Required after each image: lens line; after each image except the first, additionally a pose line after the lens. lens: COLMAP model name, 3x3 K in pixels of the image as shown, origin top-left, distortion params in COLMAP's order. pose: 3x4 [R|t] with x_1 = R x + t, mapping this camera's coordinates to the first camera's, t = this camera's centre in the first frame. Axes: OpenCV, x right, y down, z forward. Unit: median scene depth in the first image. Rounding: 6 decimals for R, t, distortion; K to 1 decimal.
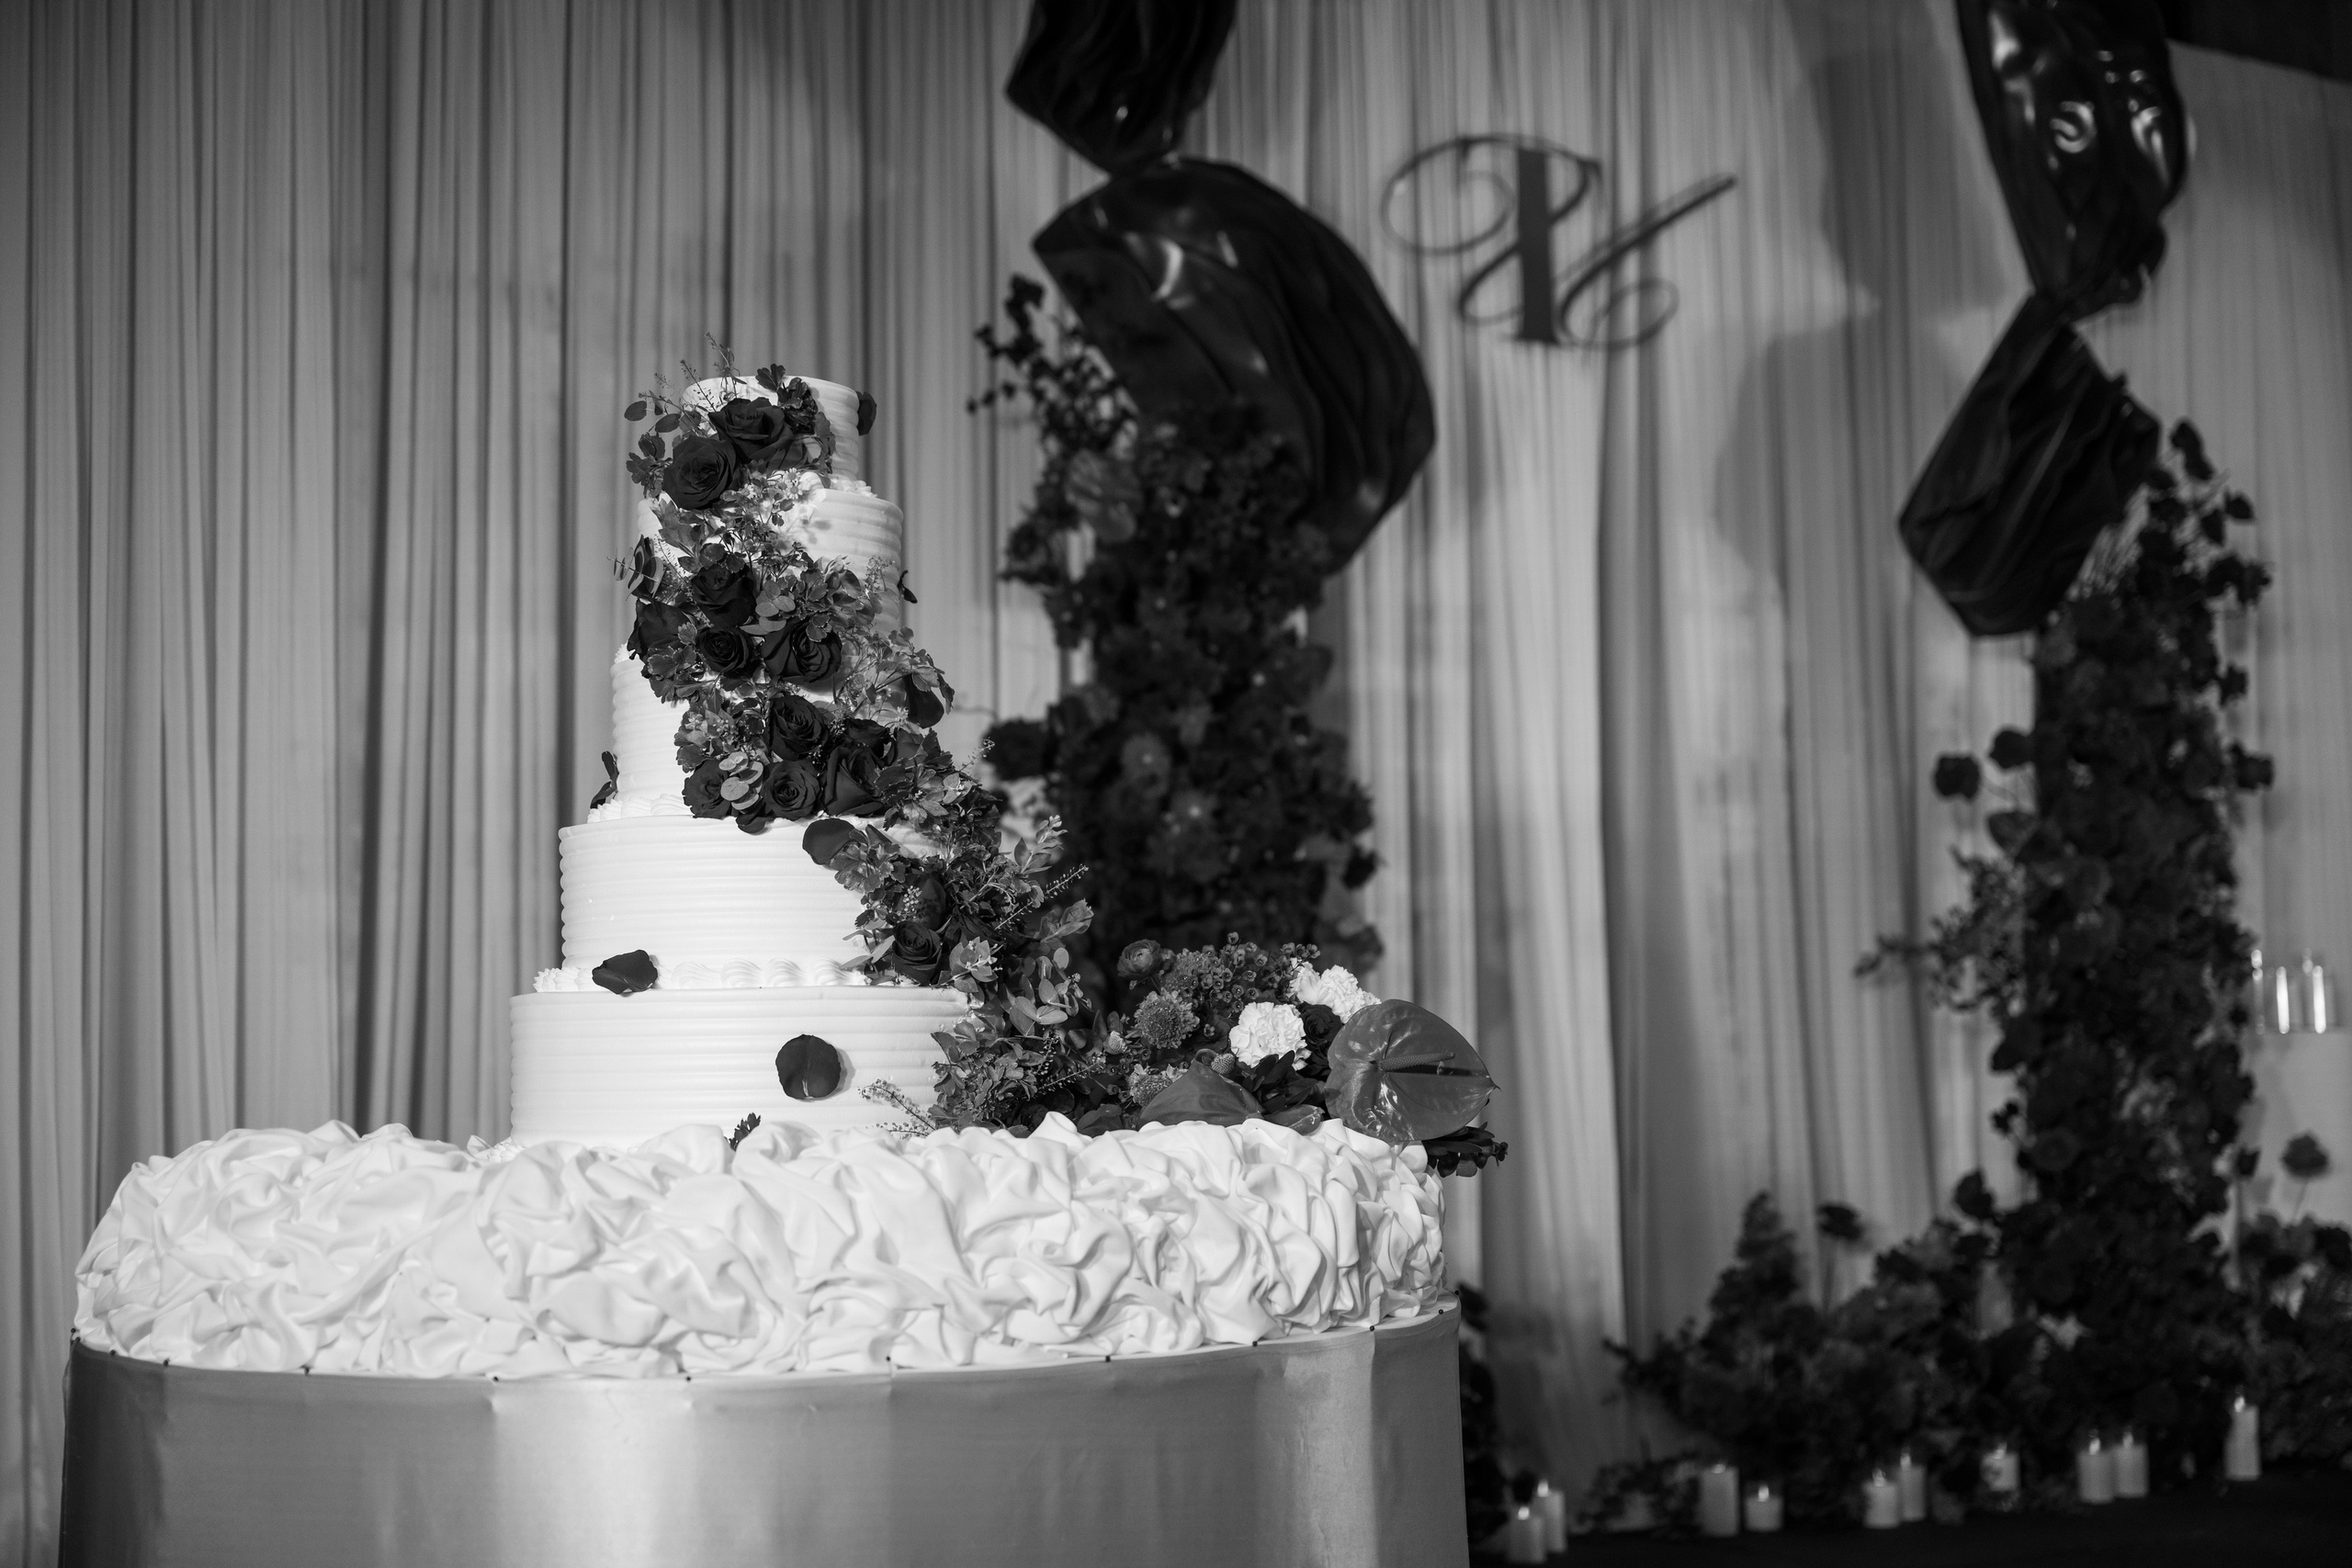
lens RADIAL K [[3205.4, 0, 1180.1], [0, 3205.4, 801.2], [0, 0, 1]] dist [-0.021057, 0.000000]
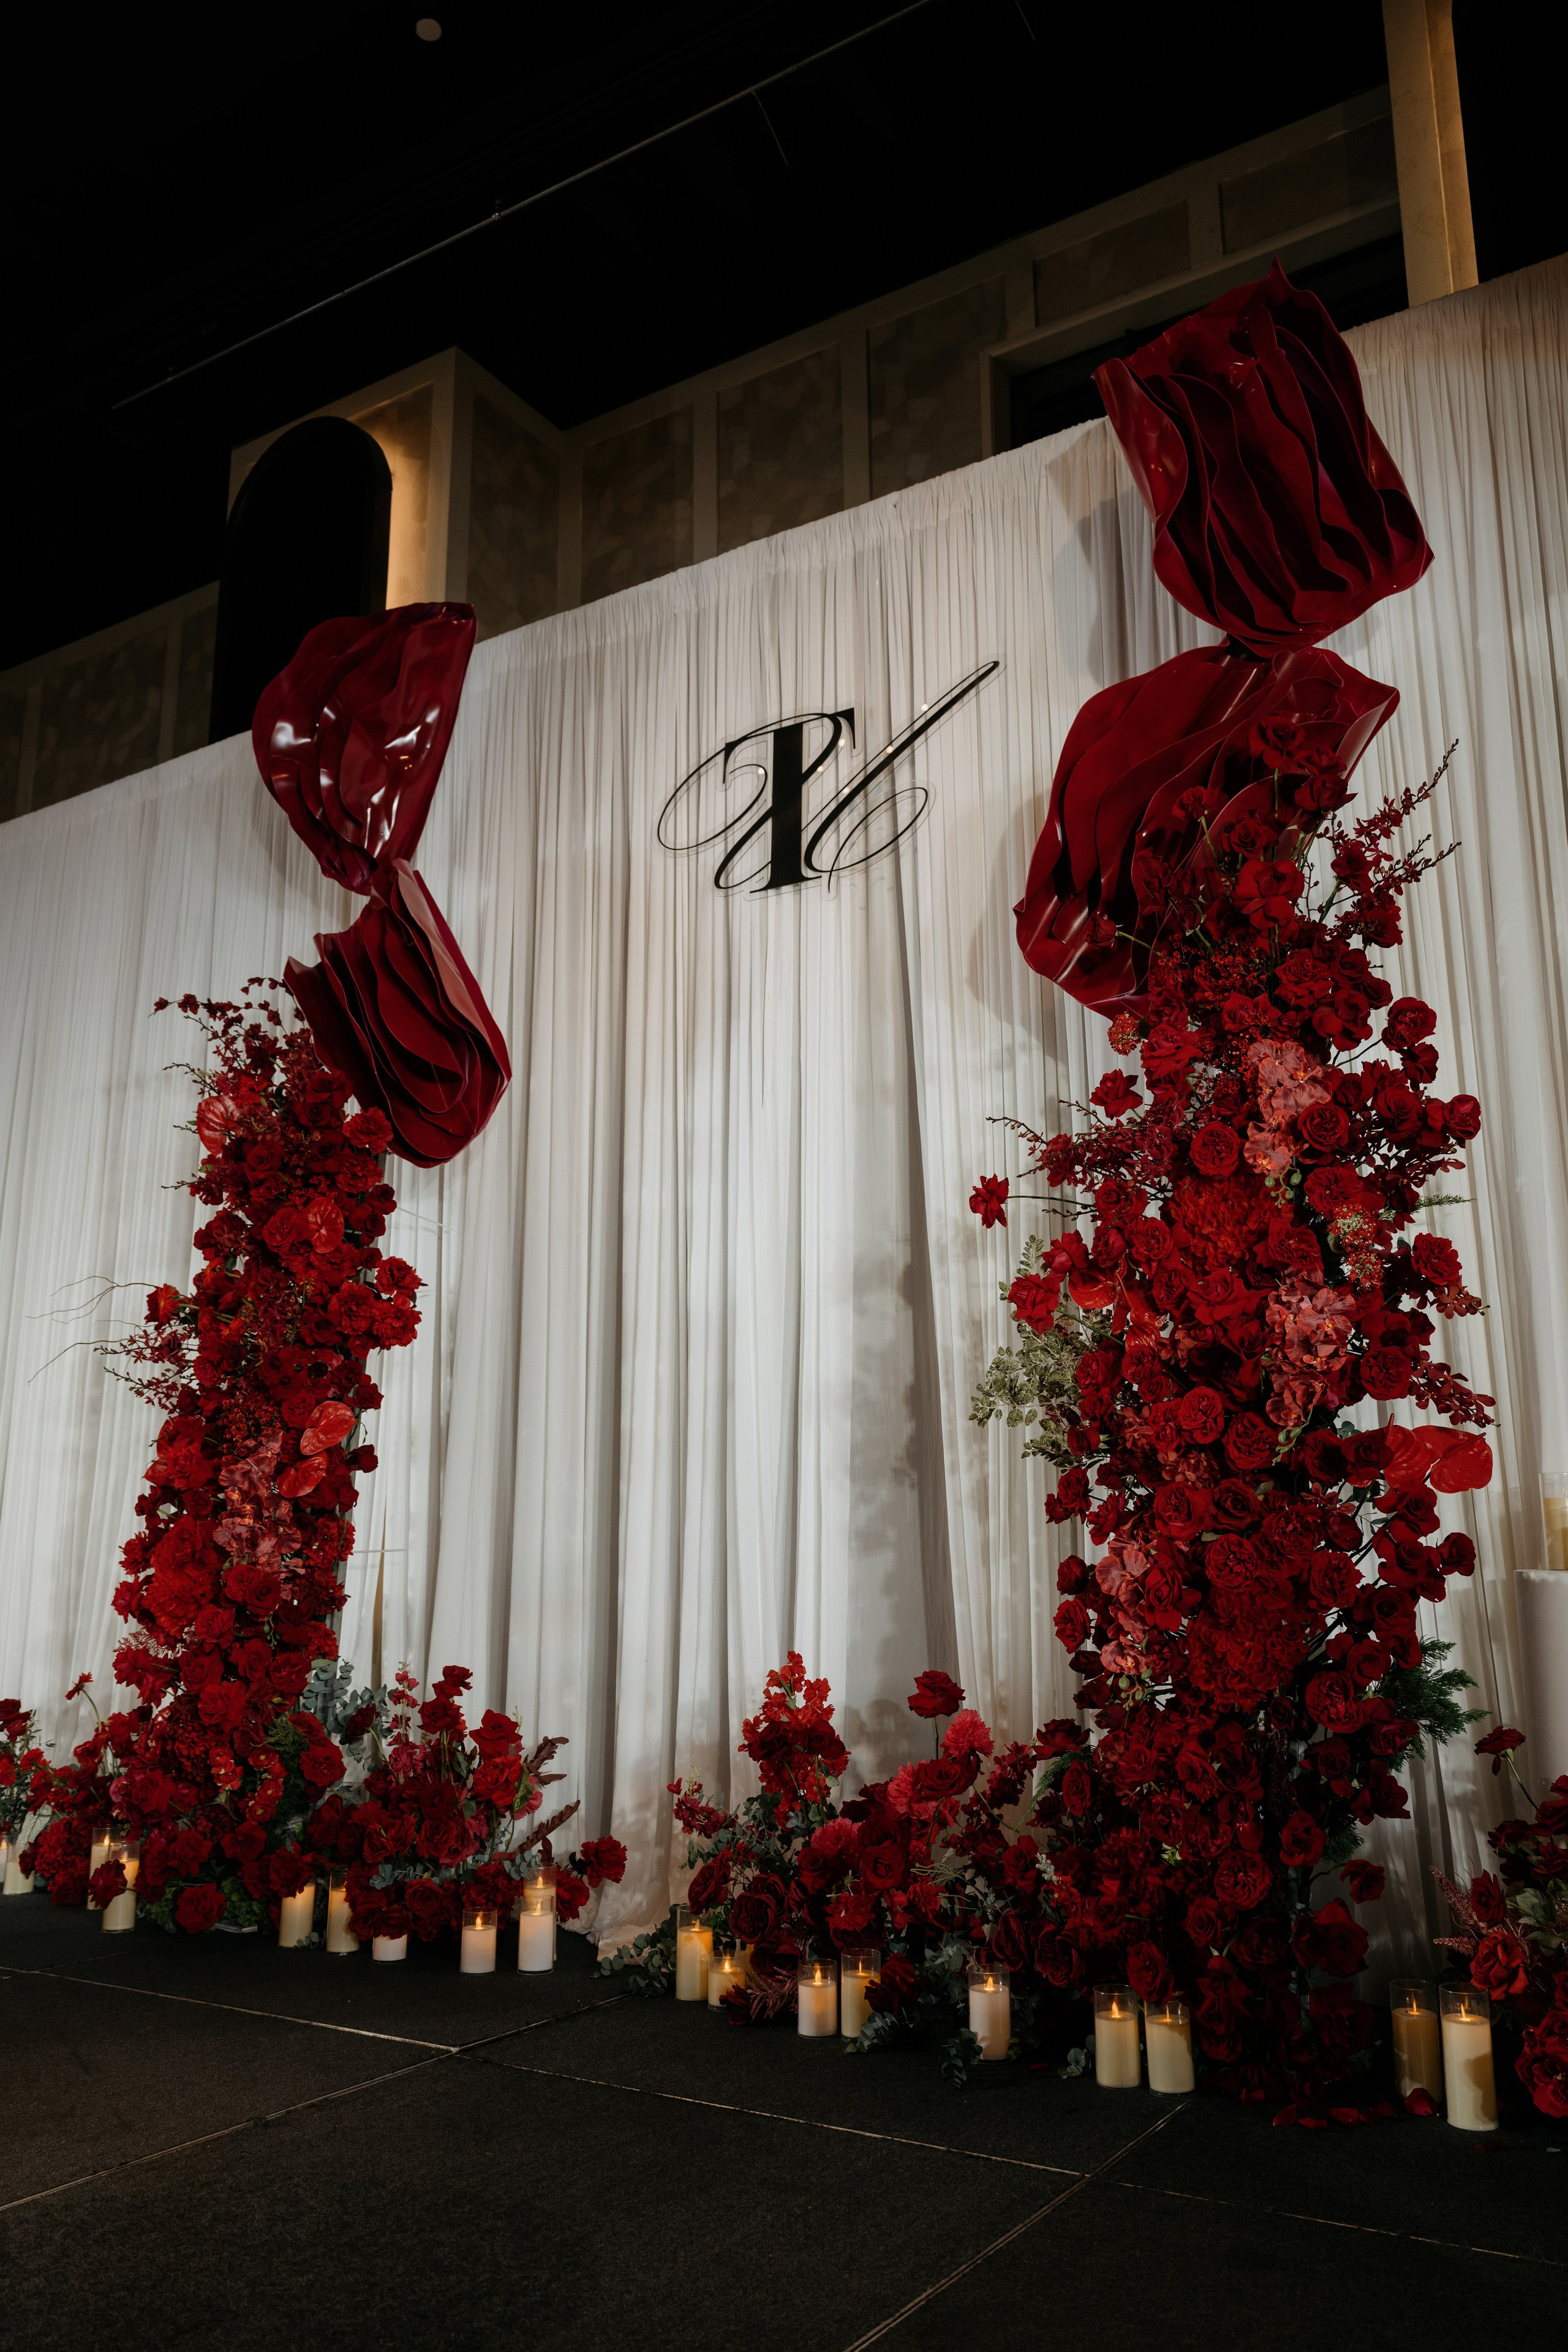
lens RADIAL K [[1790.6, 0, 780.2], [0, 1790.6, 1172.0], [0, 0, 1]] dist [-0.013236, -0.000033]
pose [[0.469043, -0.176739, -0.865310, 0.644661], [0.078398, 0.984236, -0.158534, 0.059183], [0.879689, 0.006521, 0.475505, 0.692632]]
